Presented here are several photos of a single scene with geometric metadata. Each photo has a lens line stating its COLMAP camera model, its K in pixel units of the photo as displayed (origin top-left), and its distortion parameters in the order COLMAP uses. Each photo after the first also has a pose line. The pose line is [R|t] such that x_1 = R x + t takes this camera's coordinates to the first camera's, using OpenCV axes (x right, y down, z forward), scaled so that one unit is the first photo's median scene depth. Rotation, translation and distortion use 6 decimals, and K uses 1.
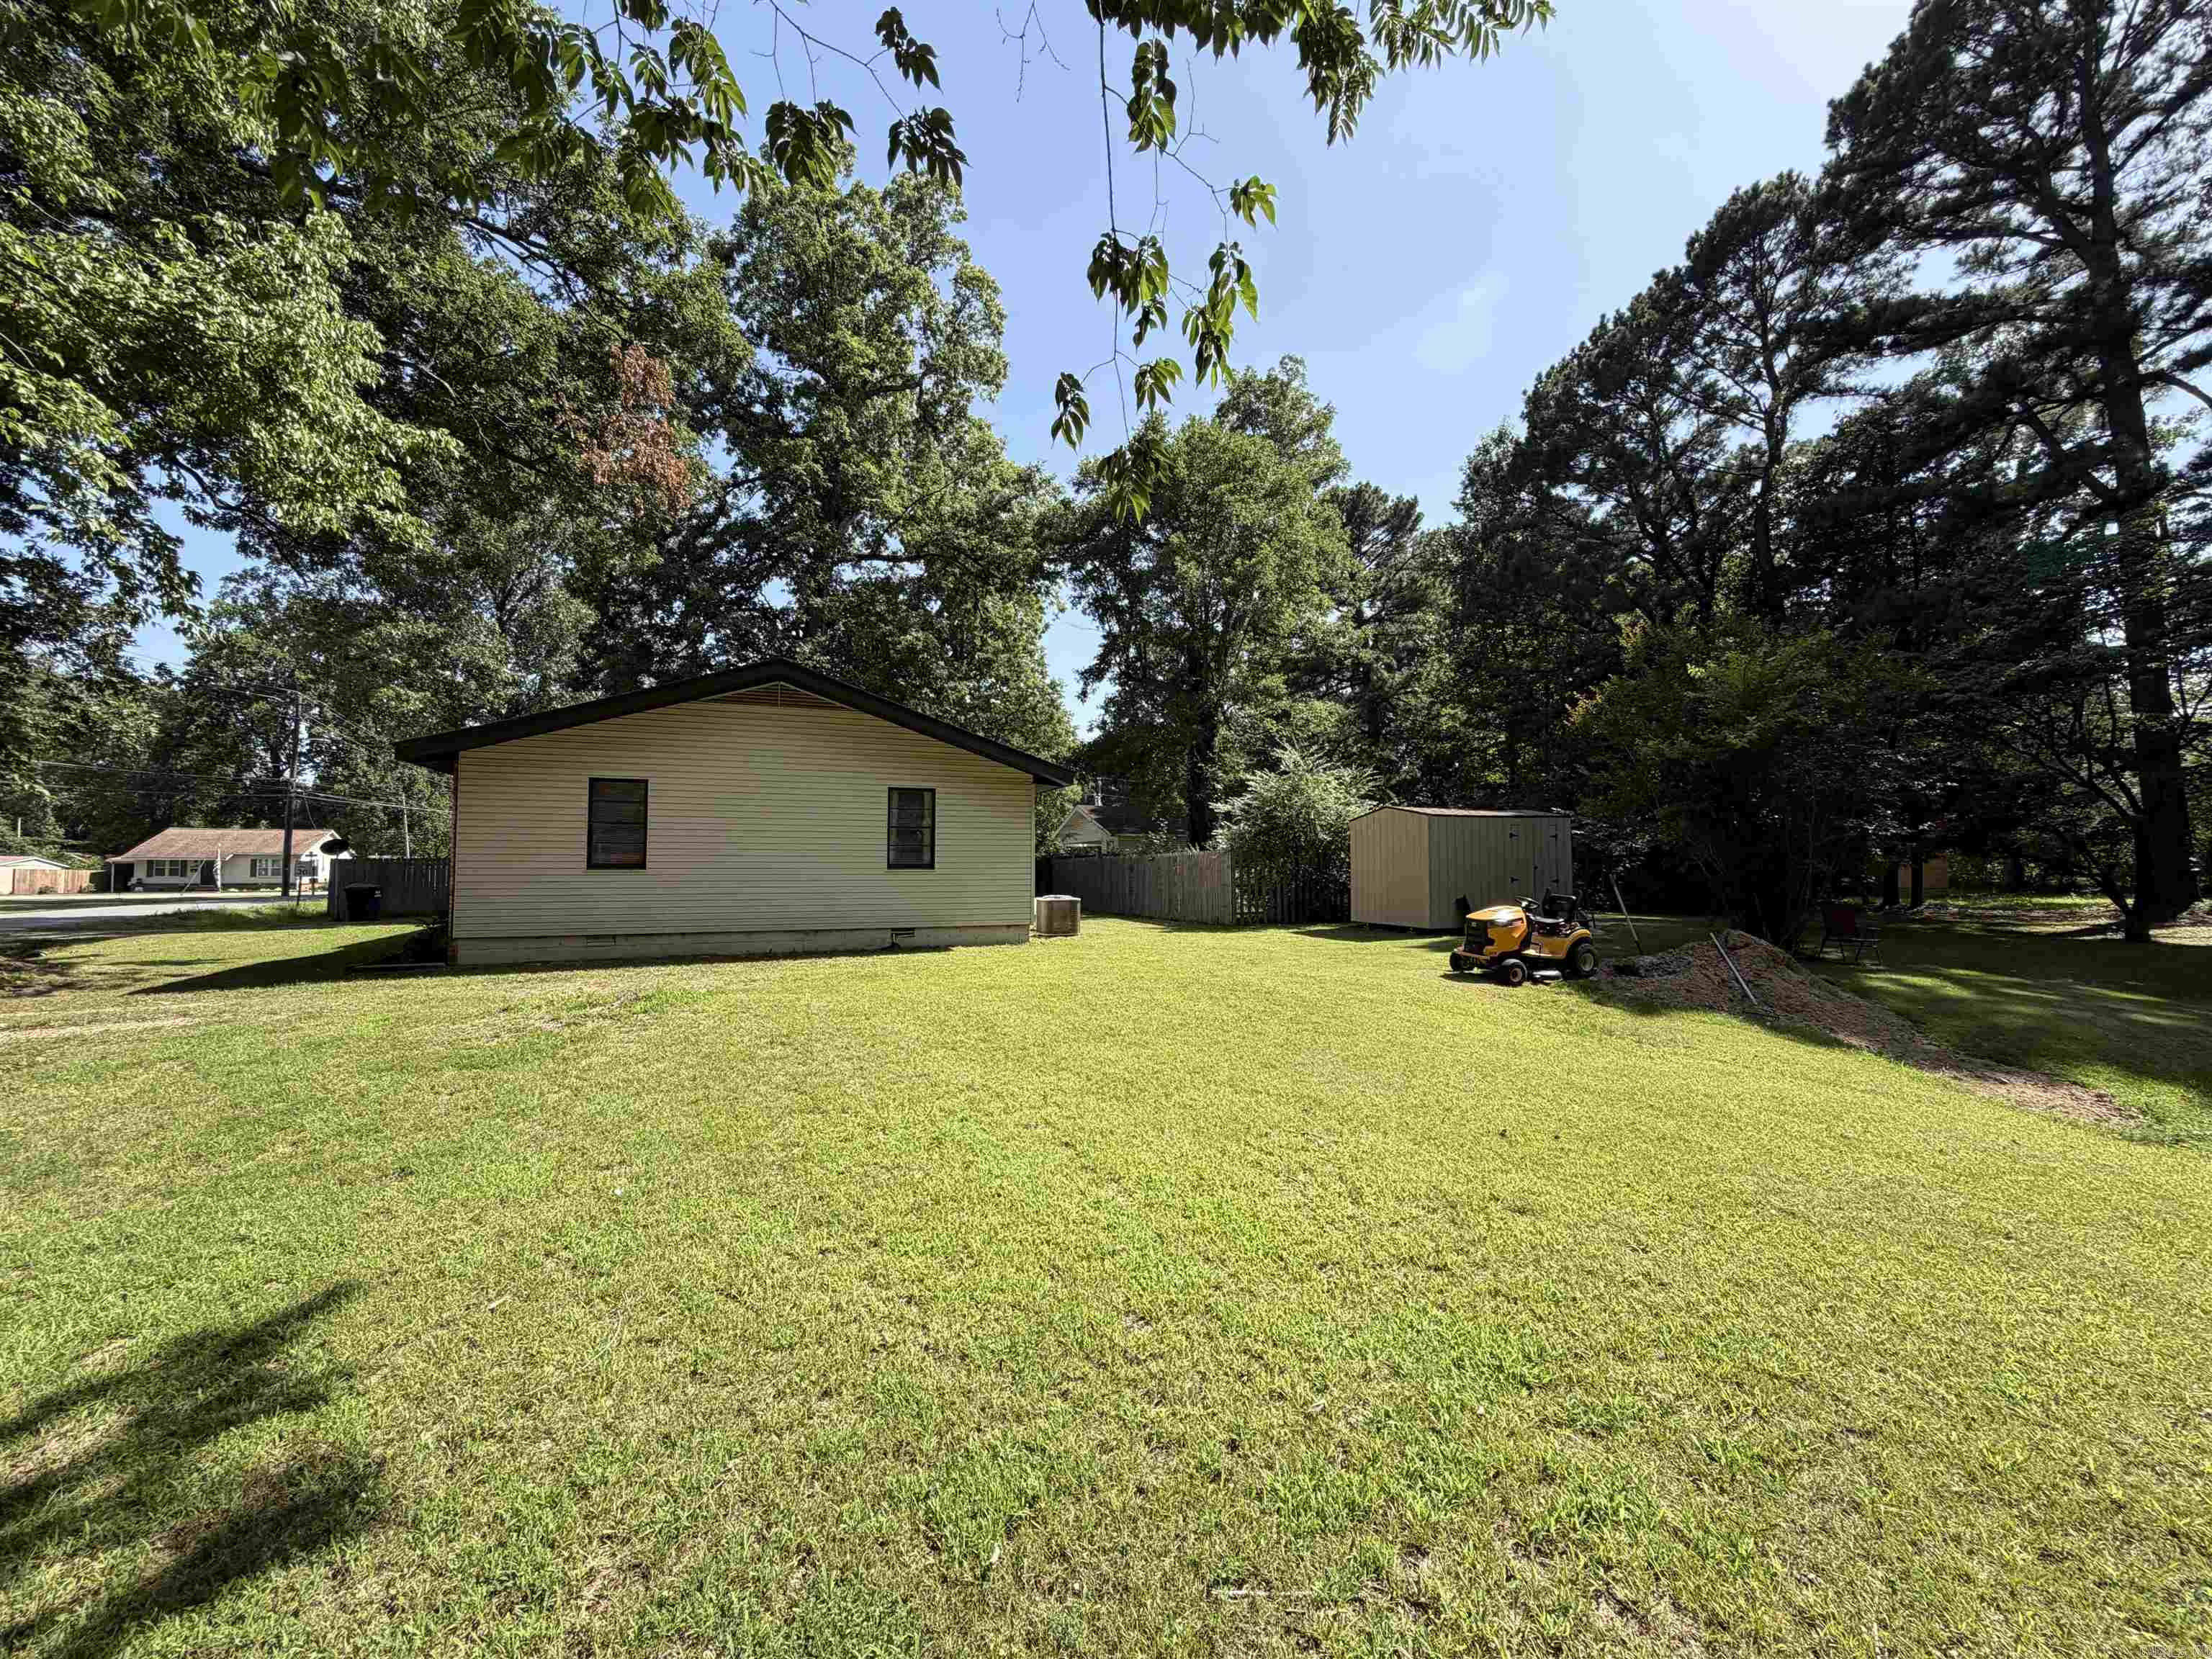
lens RADIAL K [[884.9, 0, 1104.9], [0, 884.9, 825.1], [0, 0, 1]] dist [0.002660, -0.000833]
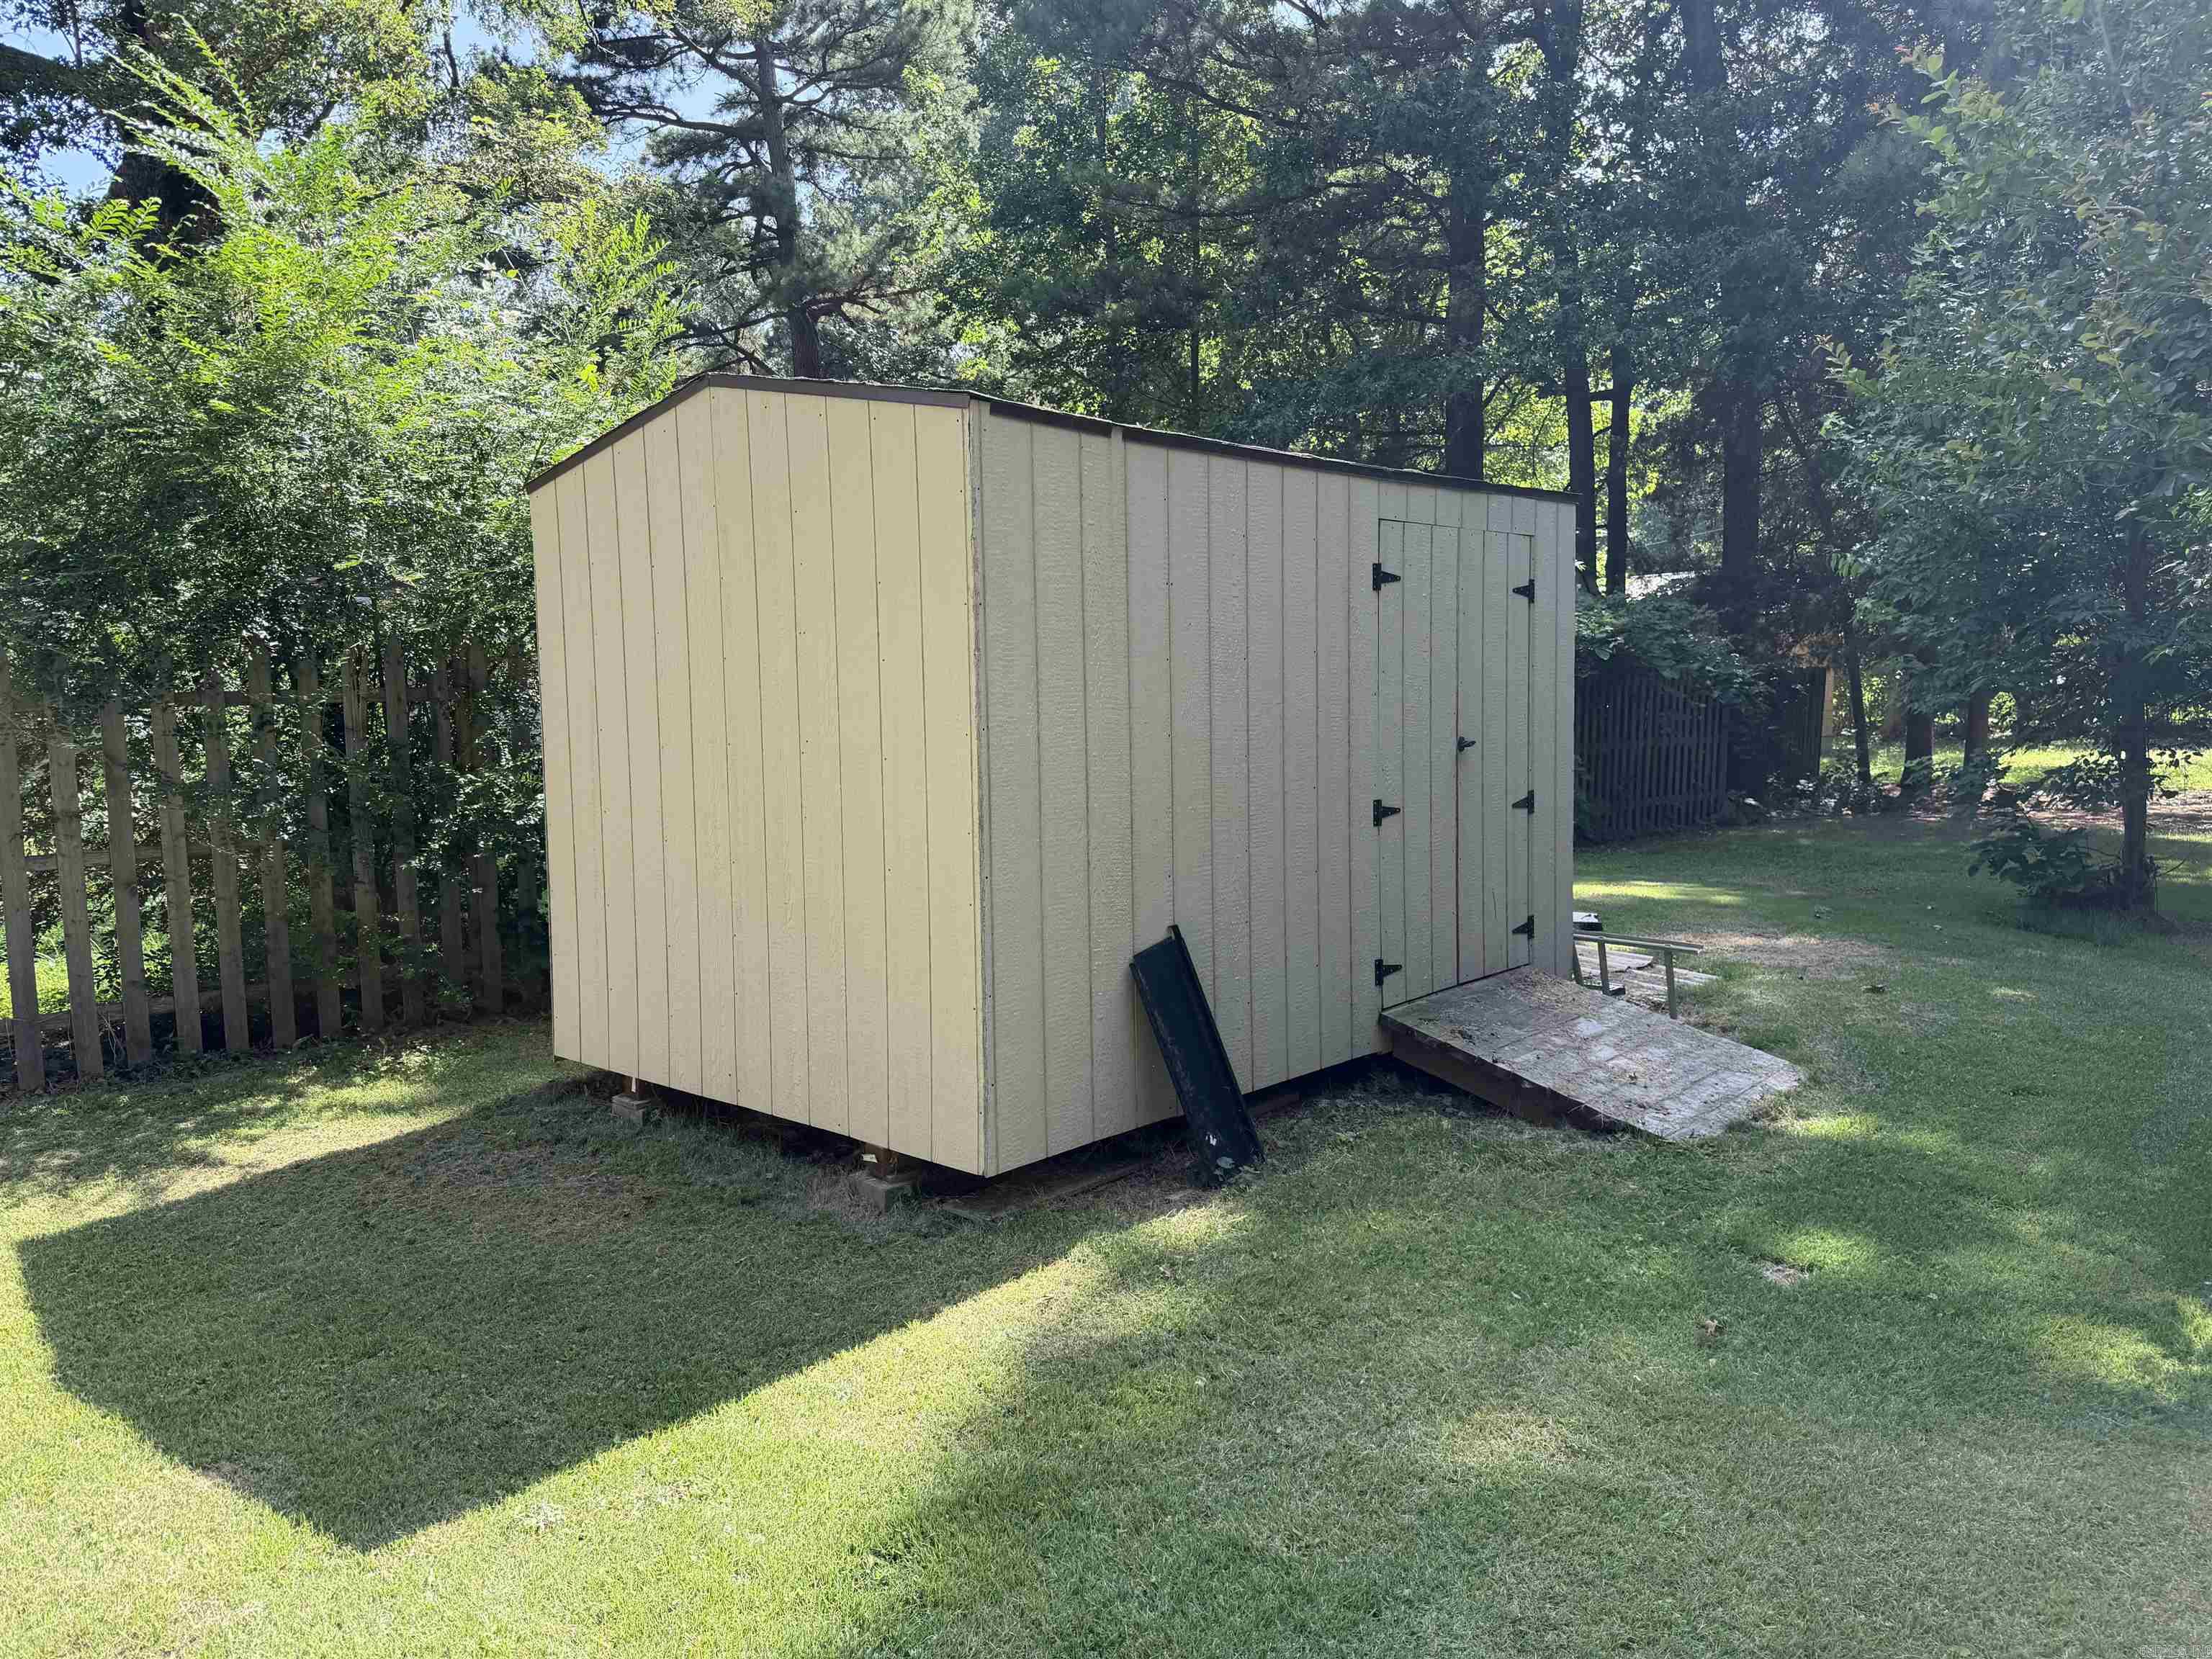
lens RADIAL K [[1563.2, 0, 1112.4], [0, 1563.2, 828.5], [0, 0, 1]] dist [0.011678, -0.000134]
pose [[0.892958, -0.048301, 0.447542, 0.132903], [-0.008521, 0.992234, 0.124090, 0.012674], [-0.450060, -0.114621, 0.885612, 0.373438]]
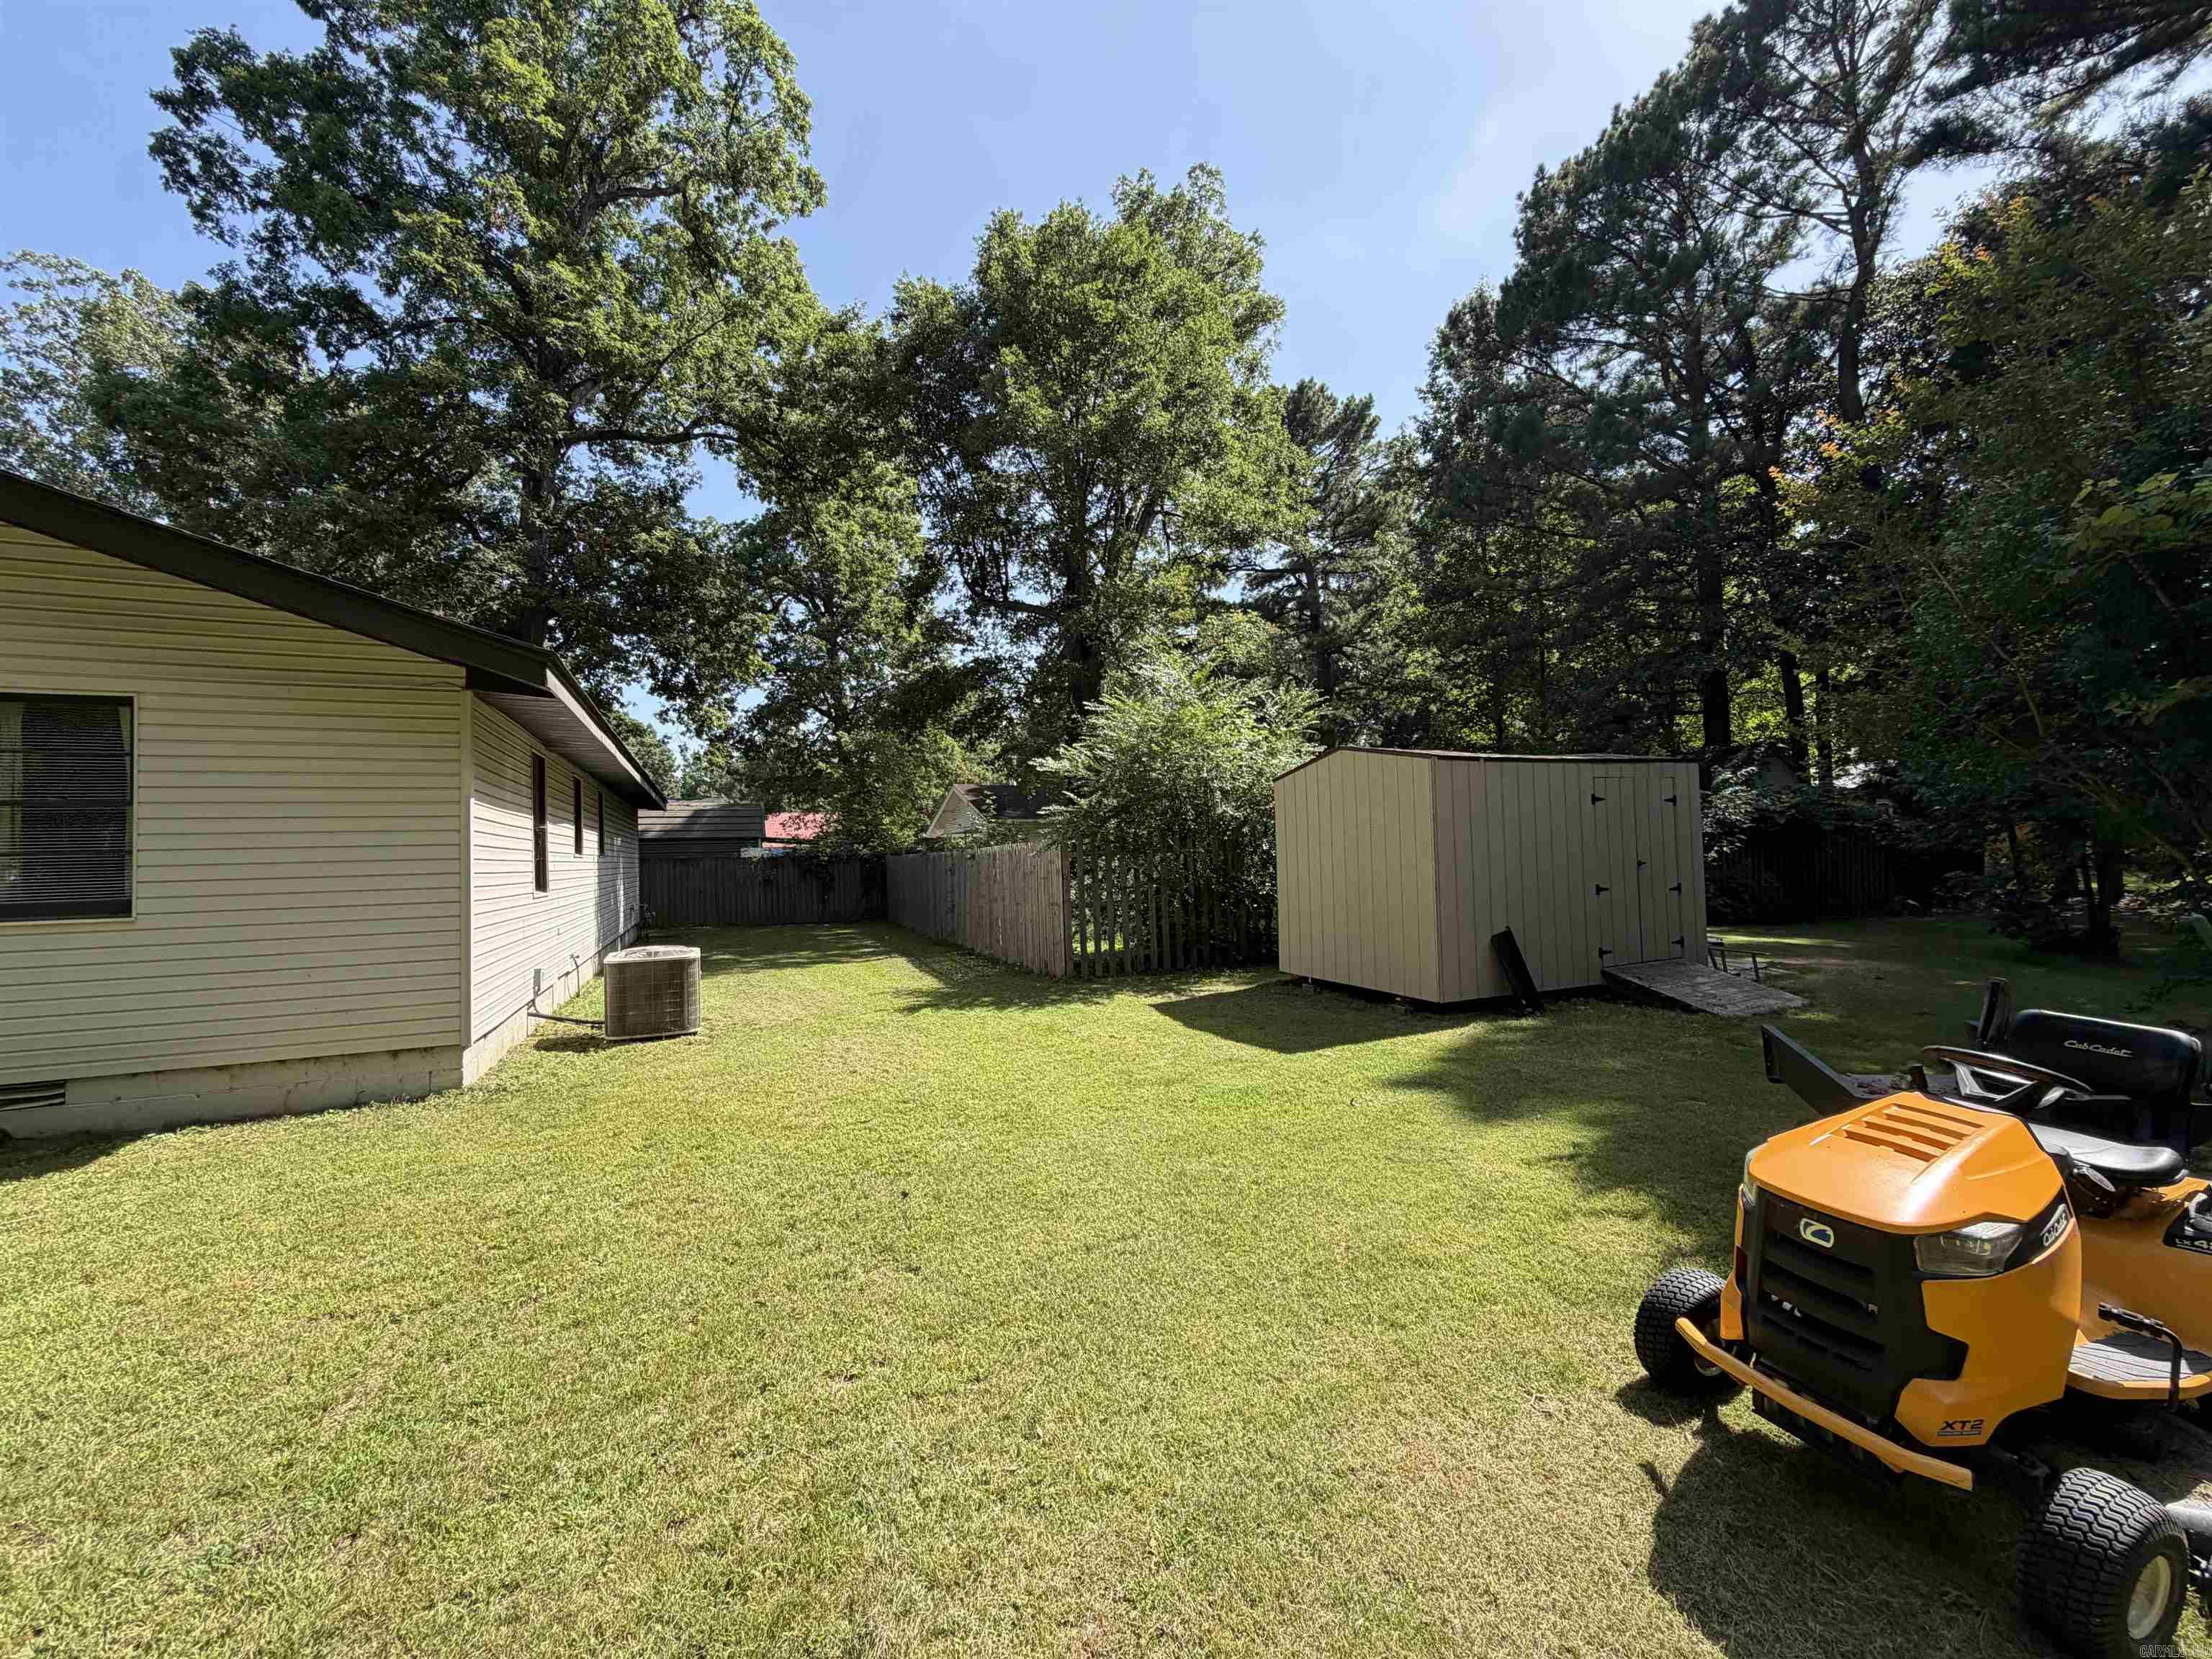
lens RADIAL K [[884.9, 0, 1104.1], [0, 884.9, 823.5], [0, 0, 1]] dist [0.002660, -0.000833]
pose [[0.998762, -0.022936, 0.044146, 0.085386], [0.022395, 0.999669, 0.012697, 0.006853], [-0.044423, -0.011692, 0.998944, 0.267673]]
